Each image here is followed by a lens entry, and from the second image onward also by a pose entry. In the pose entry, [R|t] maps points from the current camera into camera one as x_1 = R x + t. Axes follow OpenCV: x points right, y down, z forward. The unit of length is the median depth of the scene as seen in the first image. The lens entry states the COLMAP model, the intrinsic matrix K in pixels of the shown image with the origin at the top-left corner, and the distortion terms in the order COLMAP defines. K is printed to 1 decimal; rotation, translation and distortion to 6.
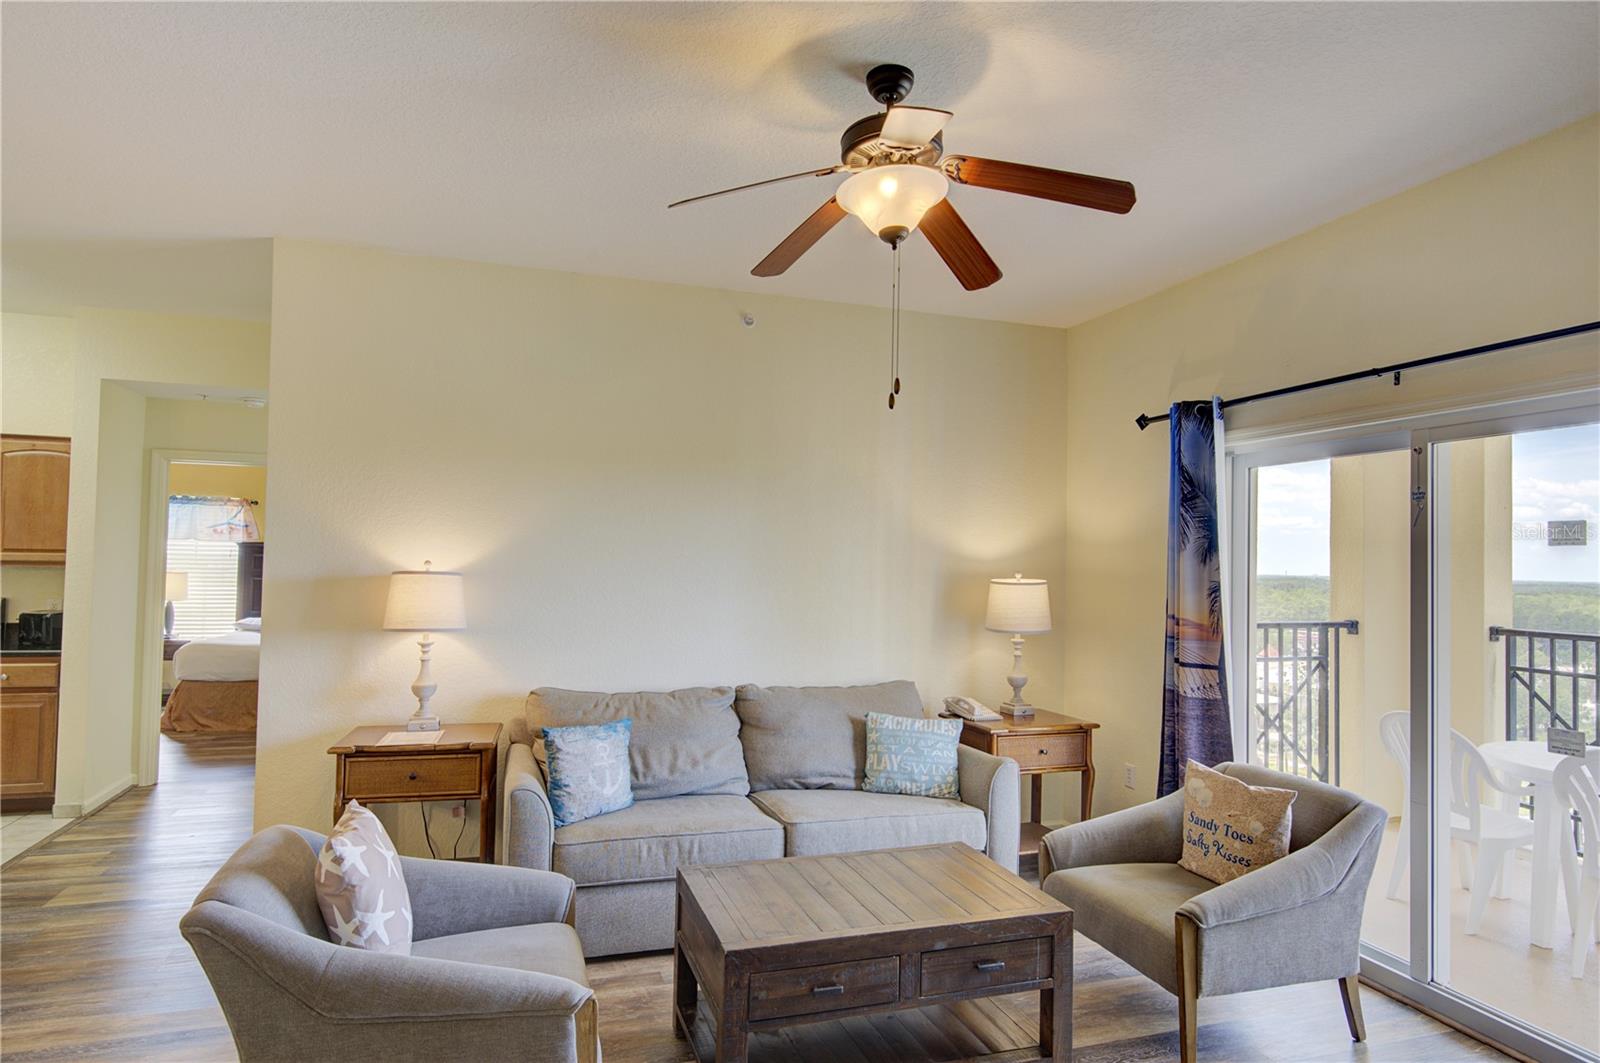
lens RADIAL K [[906.2, 0, 800.0], [0, 906.2, 531.5], [0, 0, 1]] dist [-0.002098, -0.000534]
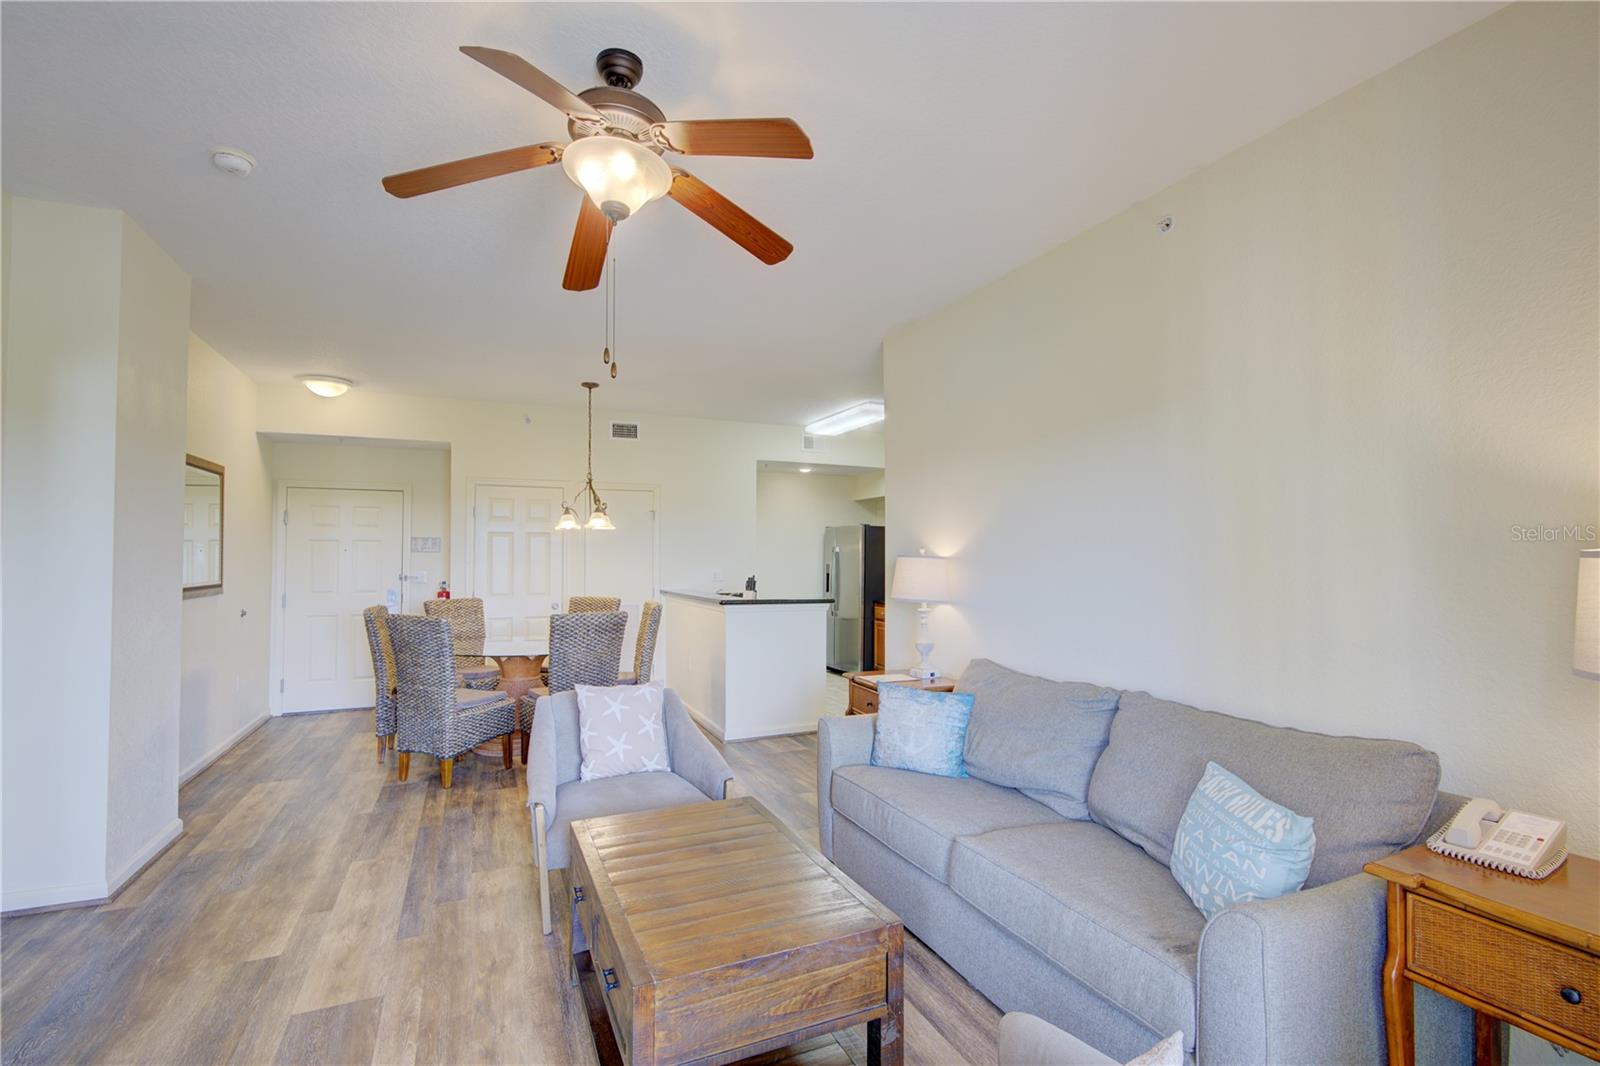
lens RADIAL K [[725.5, 0, 800.0], [0, 725.5, 533.0], [0, 0, 1]] dist [0.001131, -0.000077]
pose [[0.102153, -0.054333, -0.993284, 0.472874], [0.033580, 0.998127, -0.051145, 0.046020], [0.994202, -0.028129, 0.103786, 0.559688]]
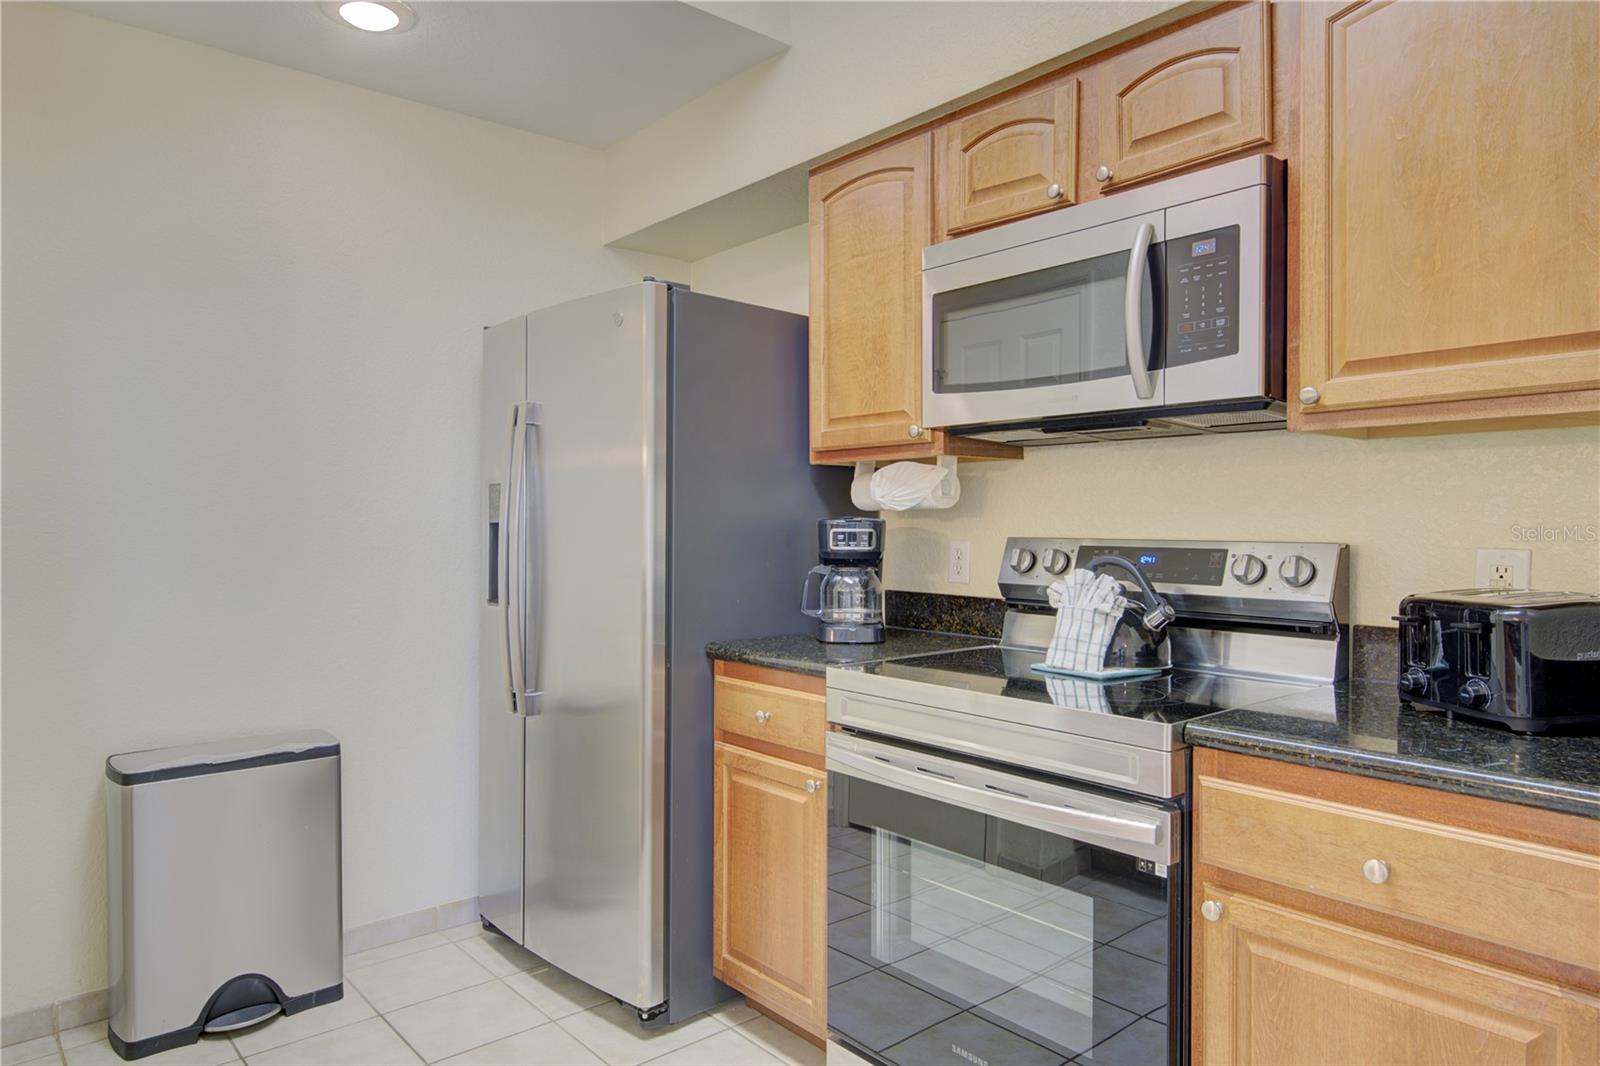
lens RADIAL K [[1012.3, 0, 797.2], [0, 1012.3, 536.2], [0, 0, 1]] dist [0.012003, -0.001224]
pose [[0.376427, -0.006383, -0.926424, -0.676055], [0.038525, 0.999219, 0.008769, 0.065165], [0.925645, -0.038991, 0.376379, 0.748218]]
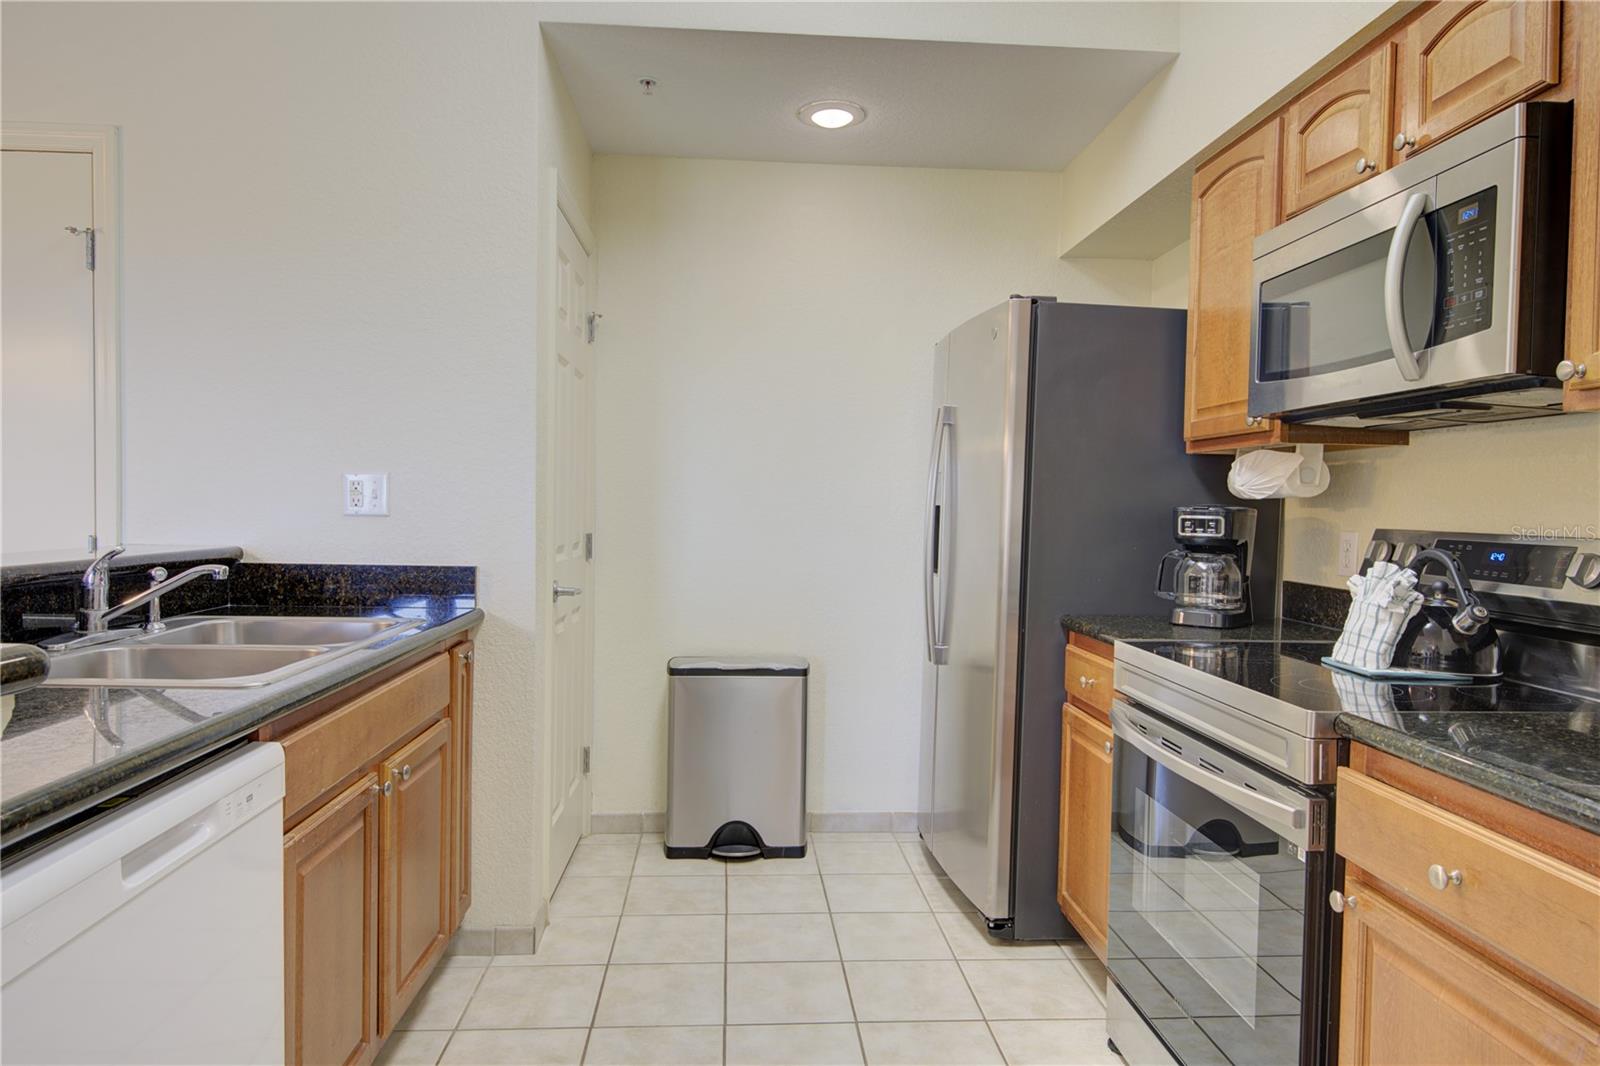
lens RADIAL K [[992.8, 0, 800.0], [0, 992.8, 533.0], [0, 0, 1]] dist [0.002578, -0.000045]
pose [[-0.251216, 0.004308, -0.967921, -0.590499], [0.008787, 0.999959, 0.002170, 0.072500], [0.967891, -0.007960, -0.251244, 0.885994]]
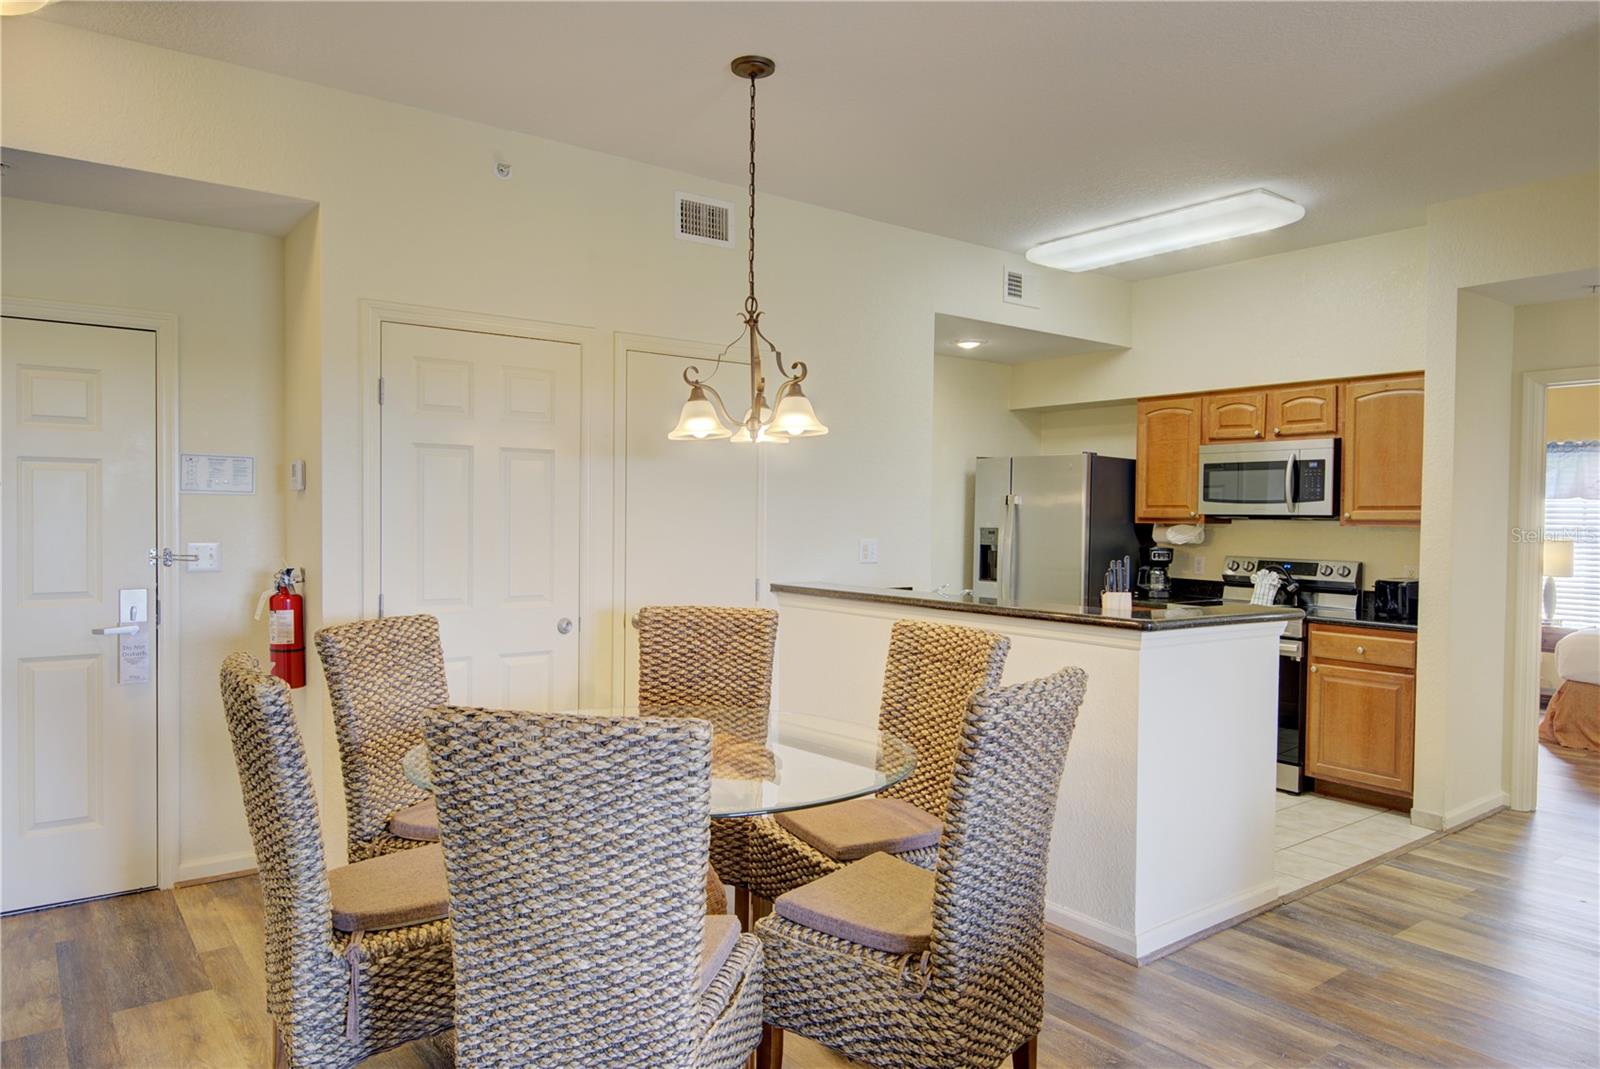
lens RADIAL K [[1035.5, 0, 796.2], [0, 1035.5, 541.3], [0, 0, 1]] dist [0.022542, -0.029796]
pose [[0.328117, 0.007462, -0.944608, -0.099768], [0.026882, 0.999490, 0.017233, 0.021622], [0.944255, -0.031048, 0.327749, 0.147455]]
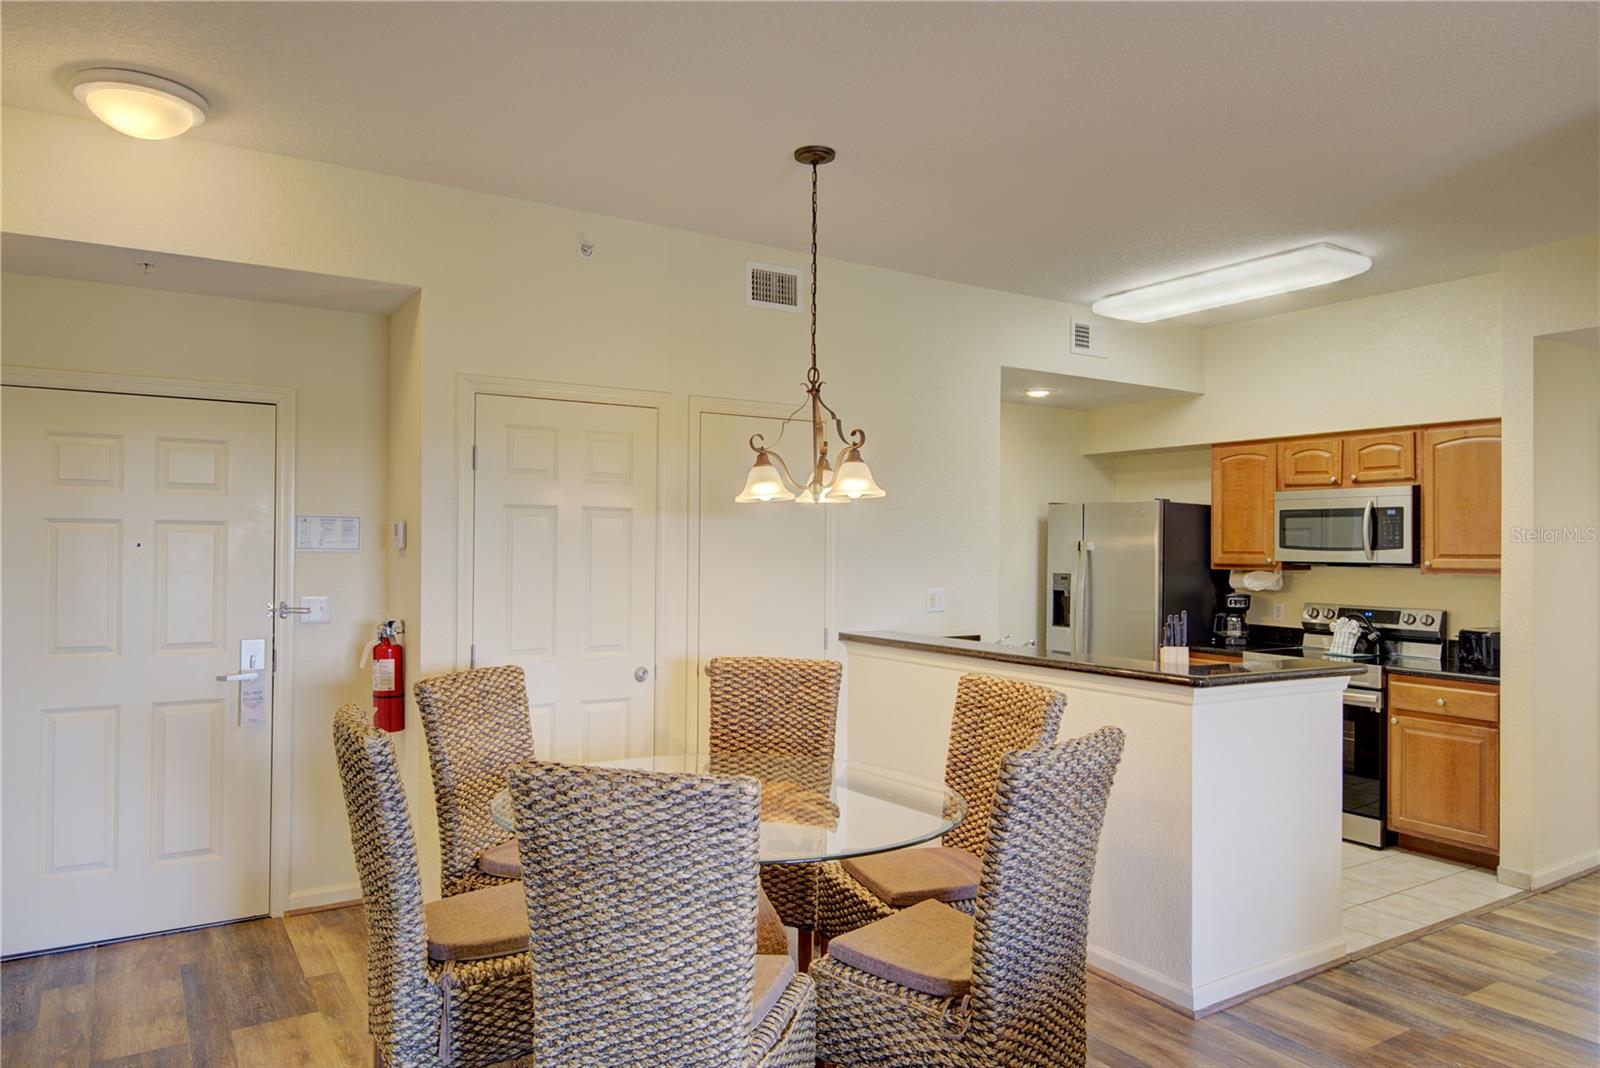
lens RADIAL K [[1049.9, 0, 796.4], [0, 1049.9, 541.5], [0, 0, 1]] dist [0.019997, -0.020006]
pose [[0.249353, -0.023173, -0.968135, -0.050647], [0.029157, 0.999440, -0.016413, 0.005362], [0.967974, -0.024135, 0.249889, 0.149942]]
